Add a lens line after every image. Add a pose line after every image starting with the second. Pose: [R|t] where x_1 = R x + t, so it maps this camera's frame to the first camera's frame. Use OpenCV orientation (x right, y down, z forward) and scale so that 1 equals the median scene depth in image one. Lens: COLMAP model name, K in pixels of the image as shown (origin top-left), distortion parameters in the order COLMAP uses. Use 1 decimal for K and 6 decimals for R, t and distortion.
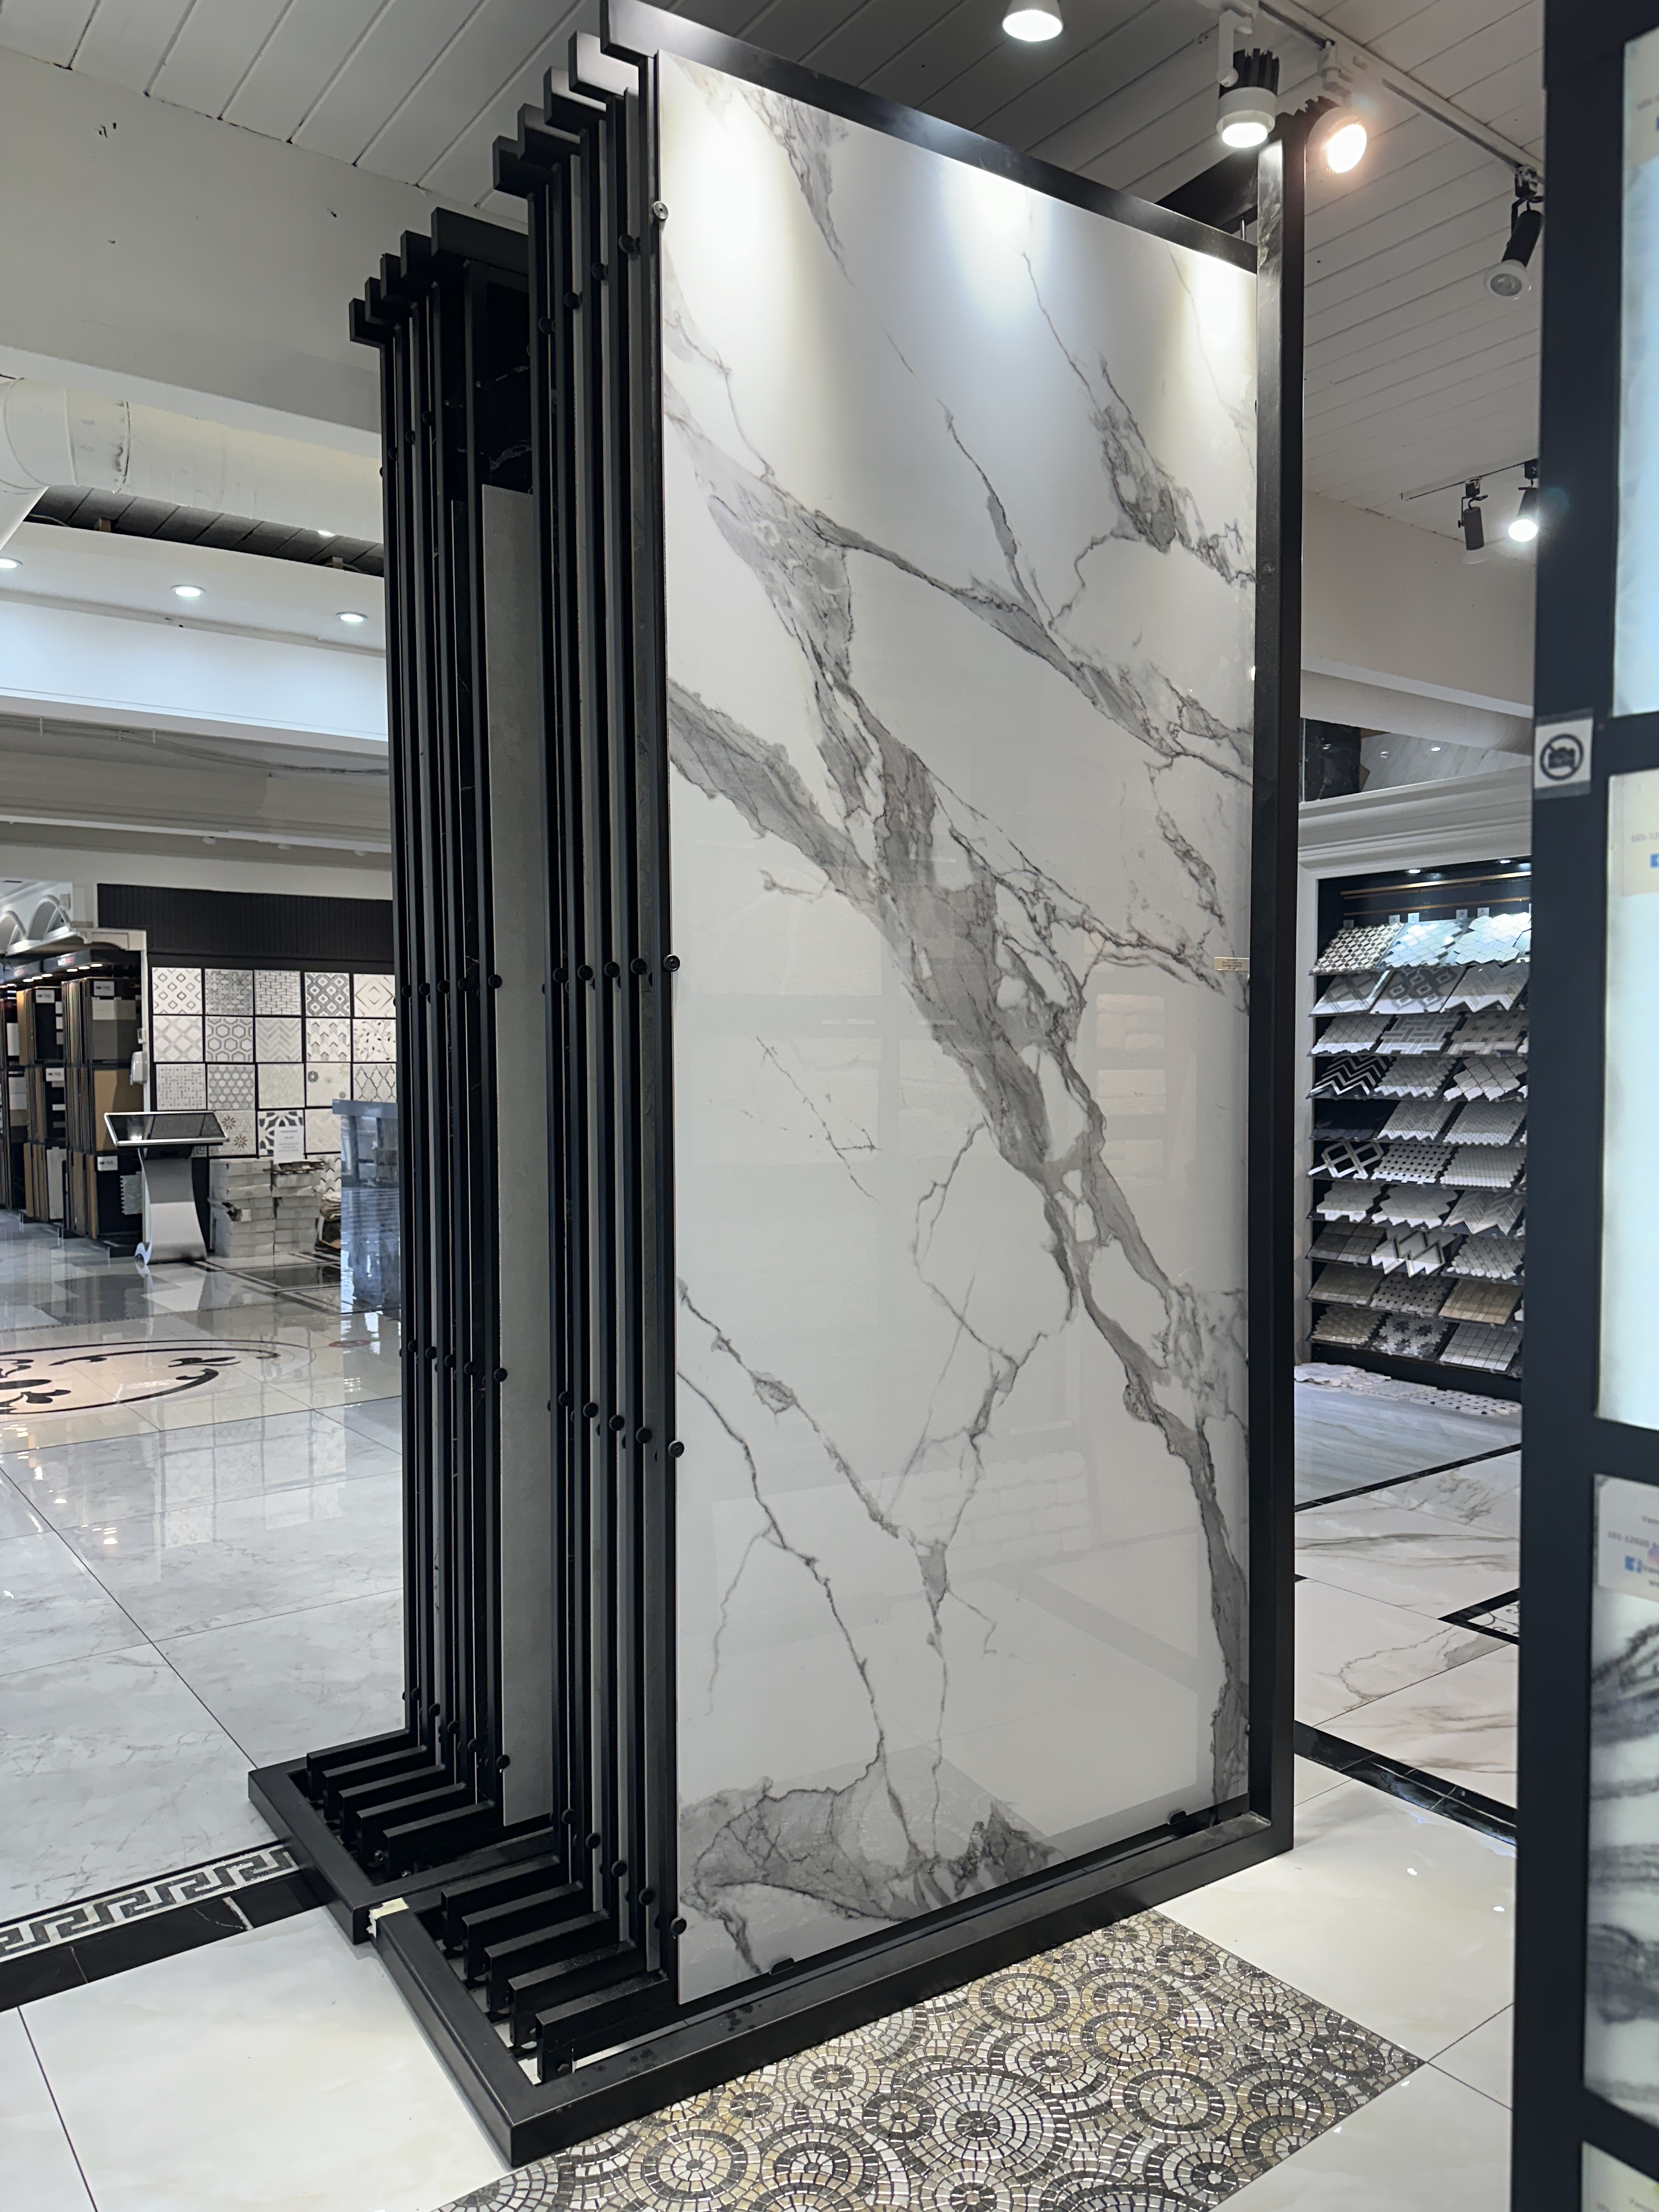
lens RADIAL K [[1545.1, 0, 834.5], [0, 1545.1, 1122.3], [0, 0, 1]] dist [0.057628, -0.063912]
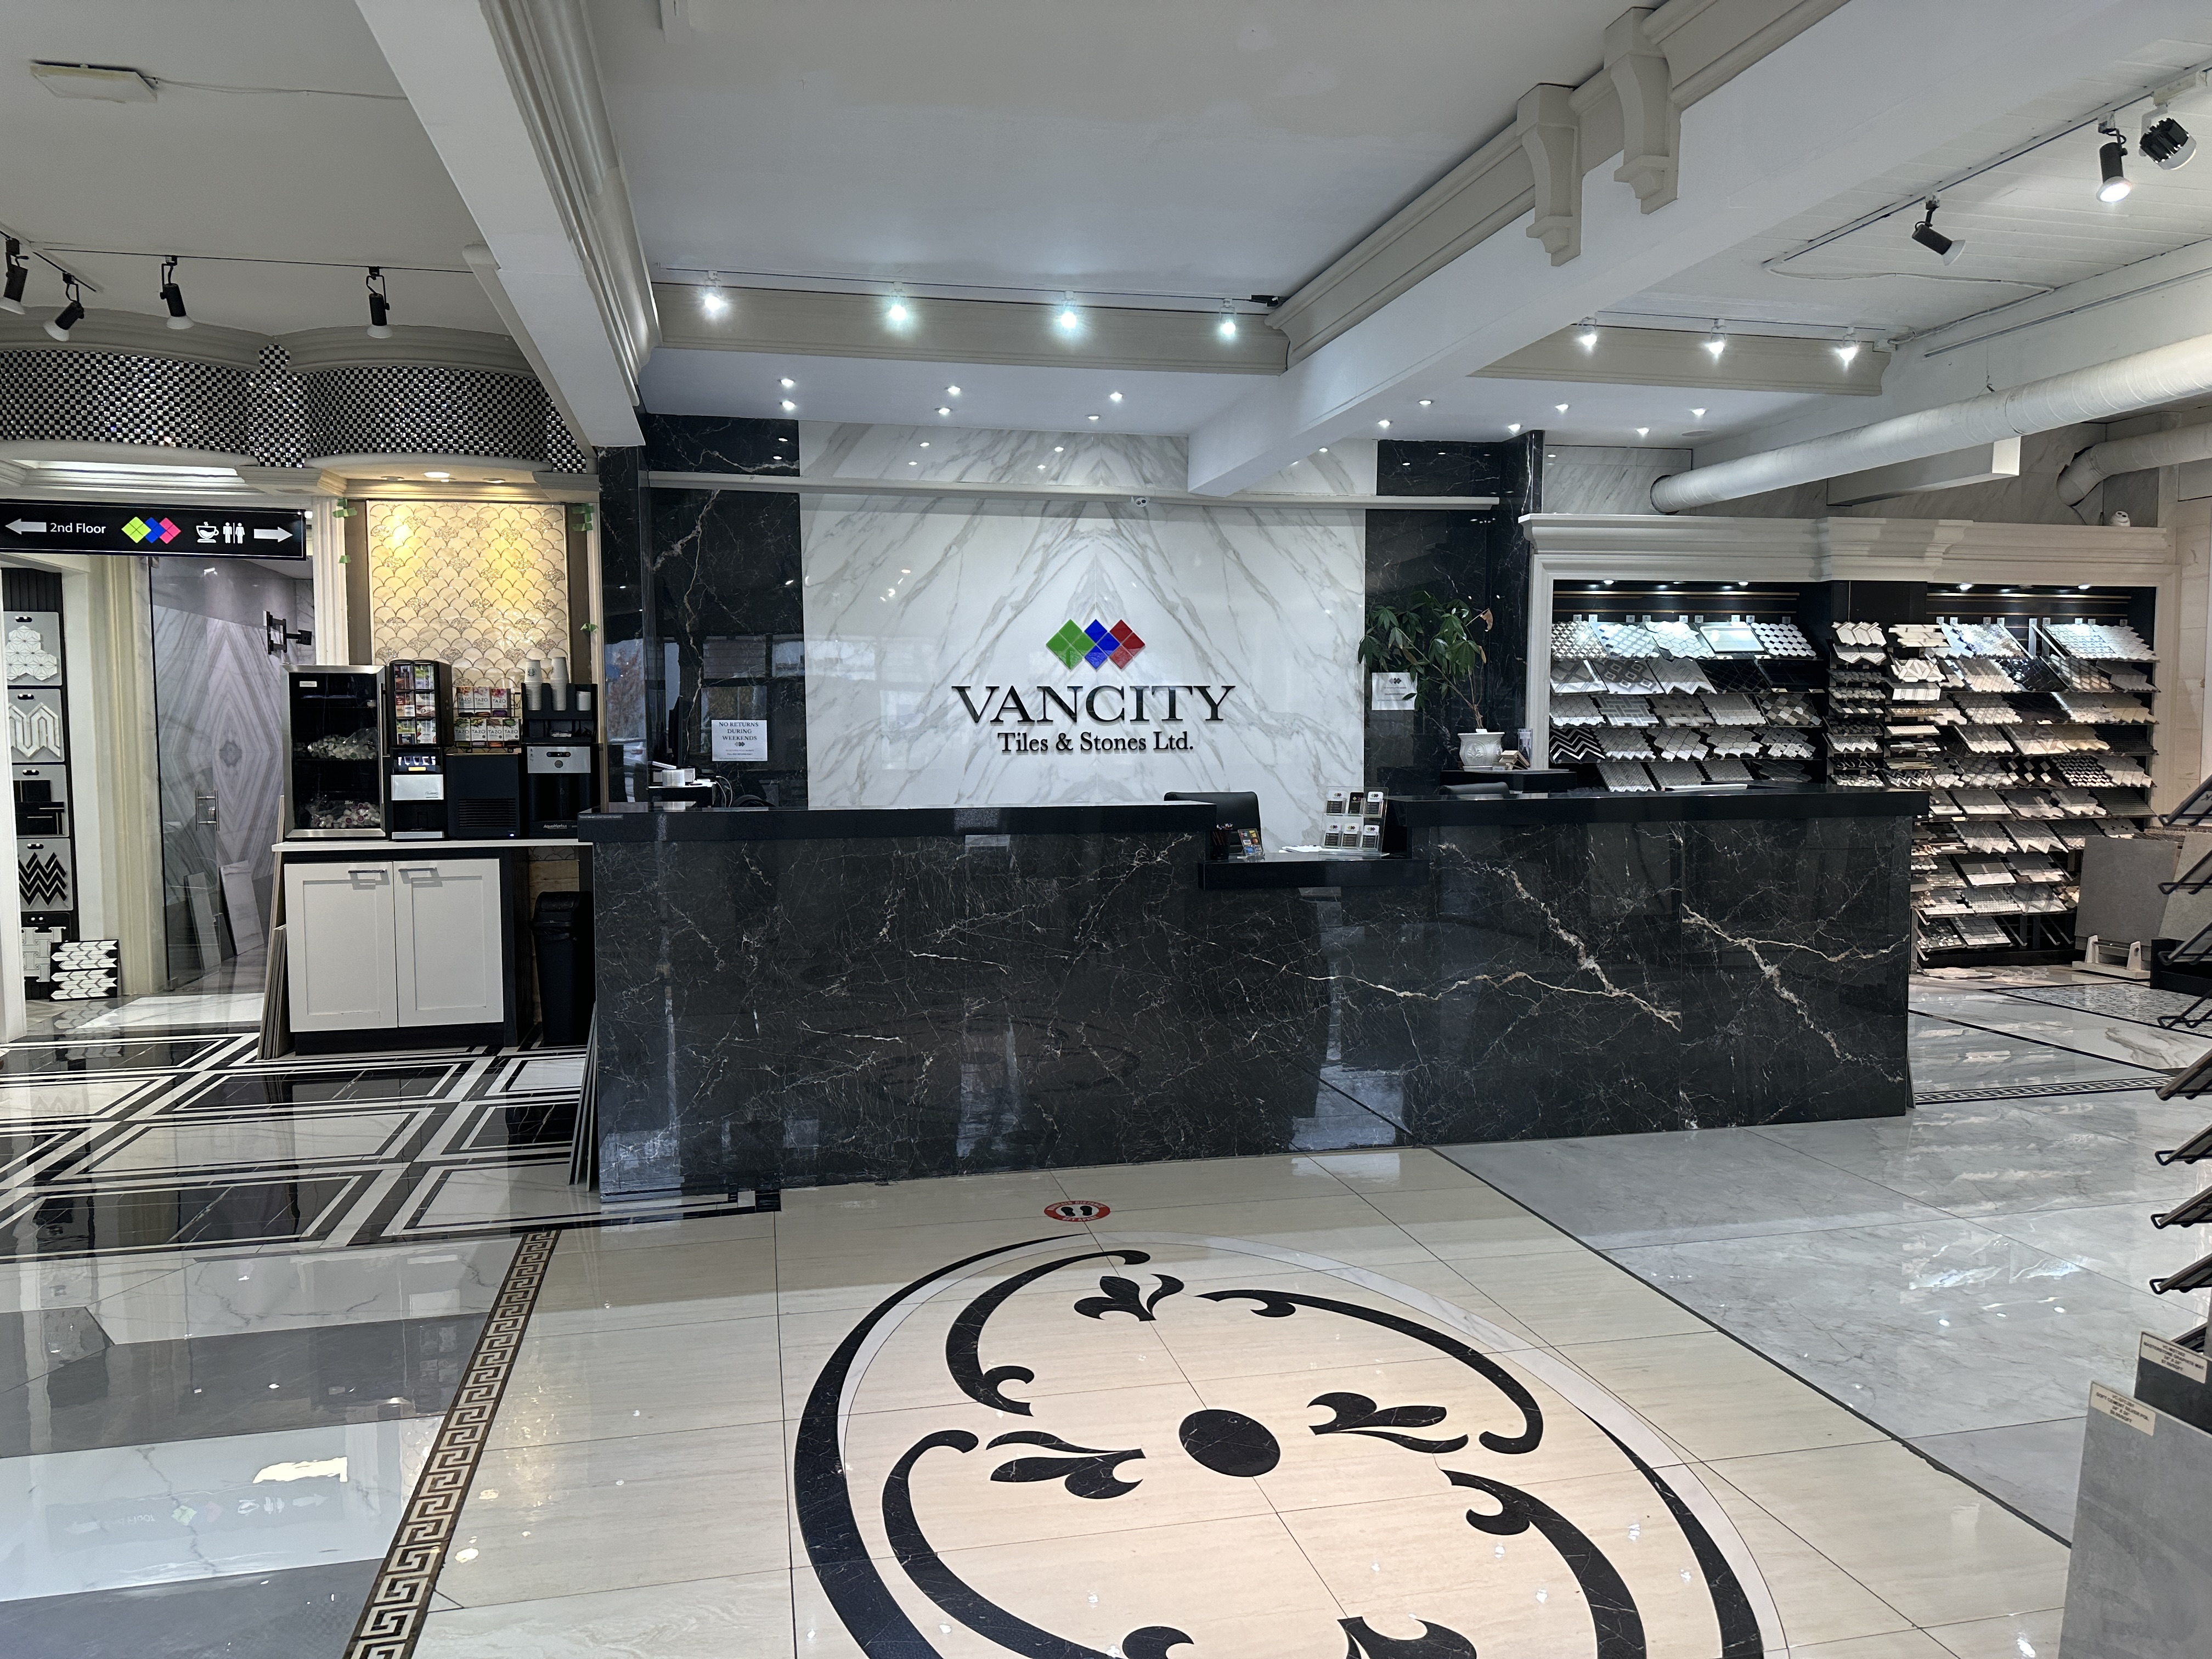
lens RADIAL K [[1545.1, 0, 1098.9], [0, 1545.1, 836.5], [0, 0, 1]] dist [0.057628, -0.063912]
pose [[0.415114, -0.062156, 0.907644, -0.976132], [0.040792, 0.997932, 0.049682, -0.034101], [-0.908854, 0.016401, 0.416791, 0.861786]]
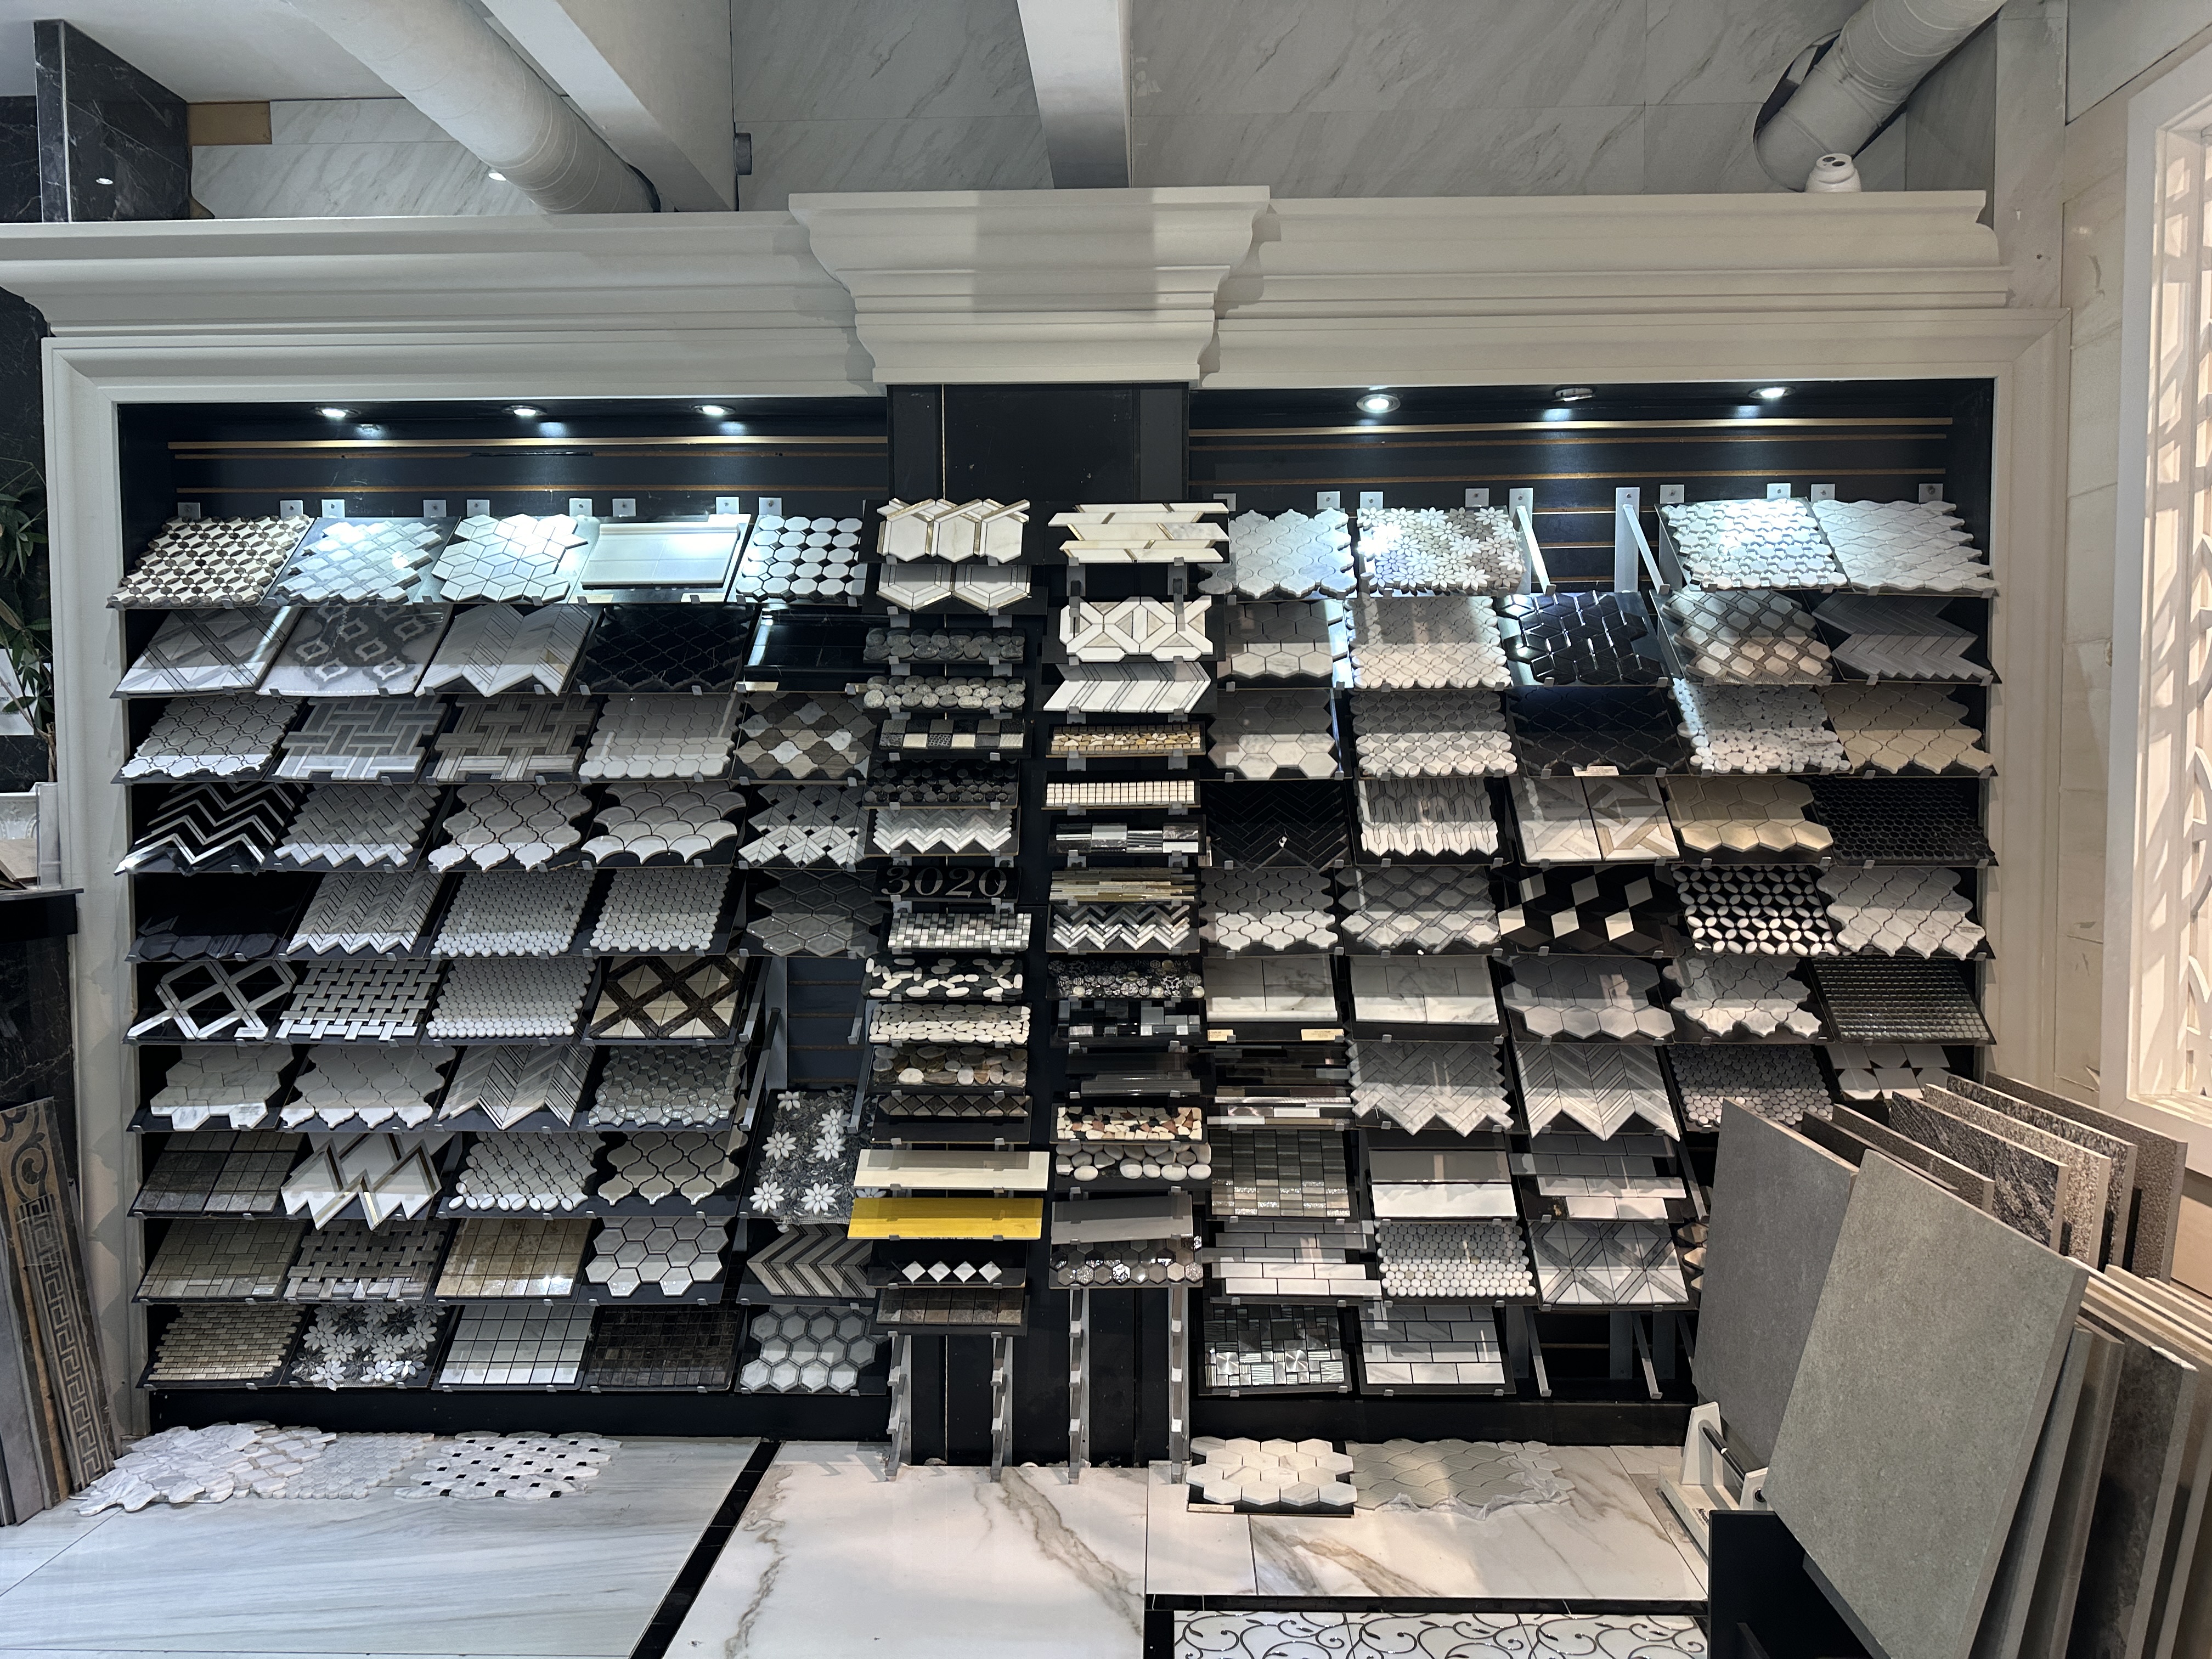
lens RADIAL K [[1616.6, 0, 1118.5], [0, 1616.6, 839.2], [0, 0, 1]] dist [0.042397, -0.034298]
pose [[0.636352, -0.040768, 0.770321, 0.123530], [0.034782, 0.999103, 0.024143, -0.028287], [-0.770614, 0.011430, 0.637199, 0.474596]]
